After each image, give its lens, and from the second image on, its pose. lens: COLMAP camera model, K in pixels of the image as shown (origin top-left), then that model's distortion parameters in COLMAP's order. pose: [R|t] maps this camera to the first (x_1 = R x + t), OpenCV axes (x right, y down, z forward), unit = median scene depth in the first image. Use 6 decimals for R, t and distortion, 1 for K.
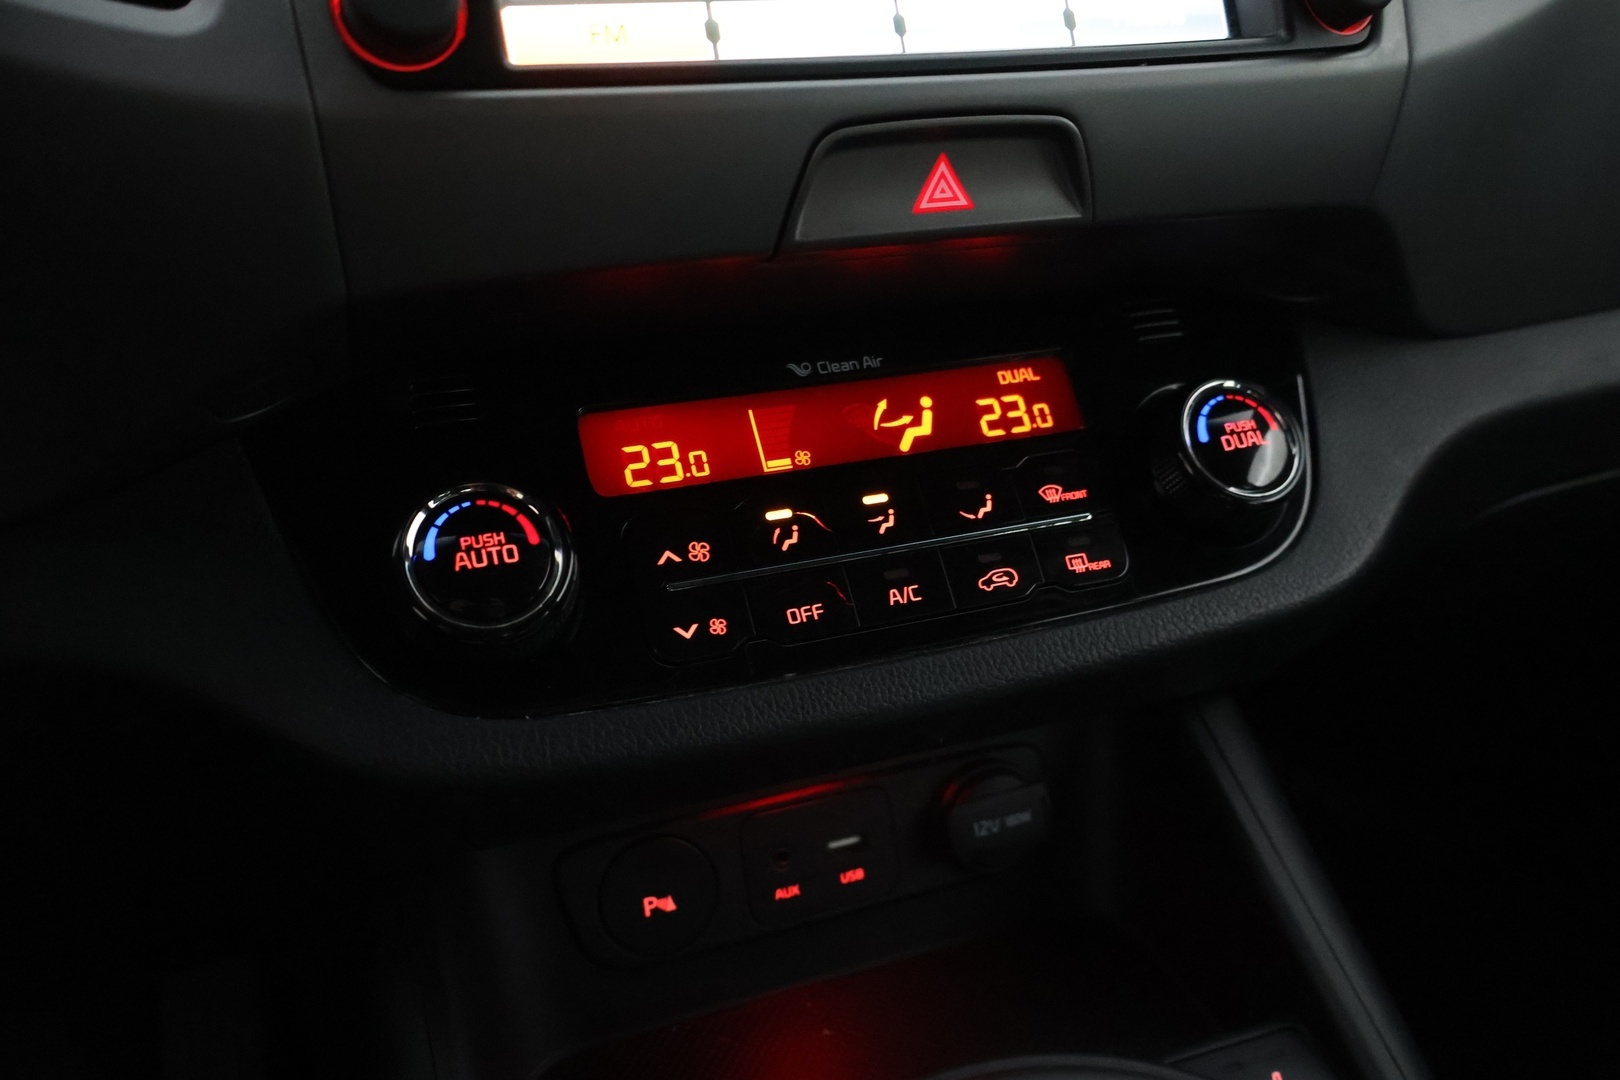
lens RADIAL K [[1363.8, 0, 810.2], [0, 1363.8, 540.4], [0, 0, 1]] dist [0.004319, -0.009250]
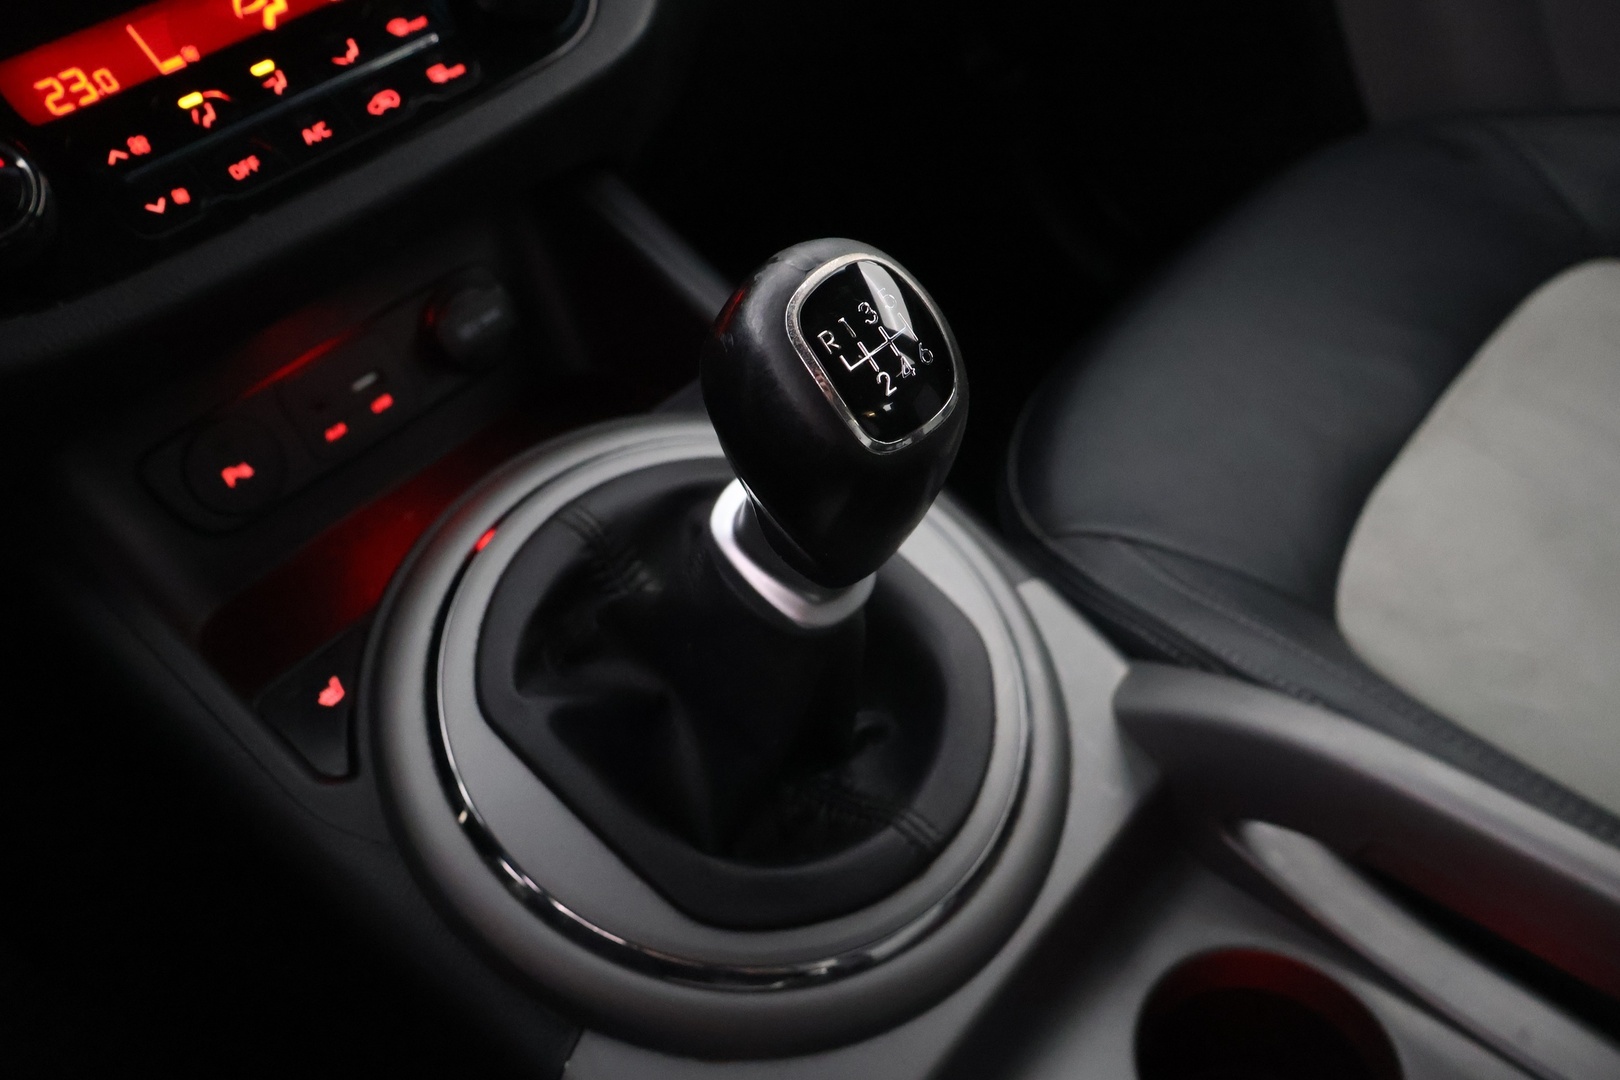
lens RADIAL K [[1363.8, 0, 810.2], [0, 1363.8, 539.2], [0, 0, 1]] dist [0.004319, -0.009250]
pose [[0.873957, -0.394578, 0.283736, -0.038188], [0.316328, 0.905056, 0.284273, 0.161015], [-0.368965, -0.158689, 0.915796, -0.393008]]
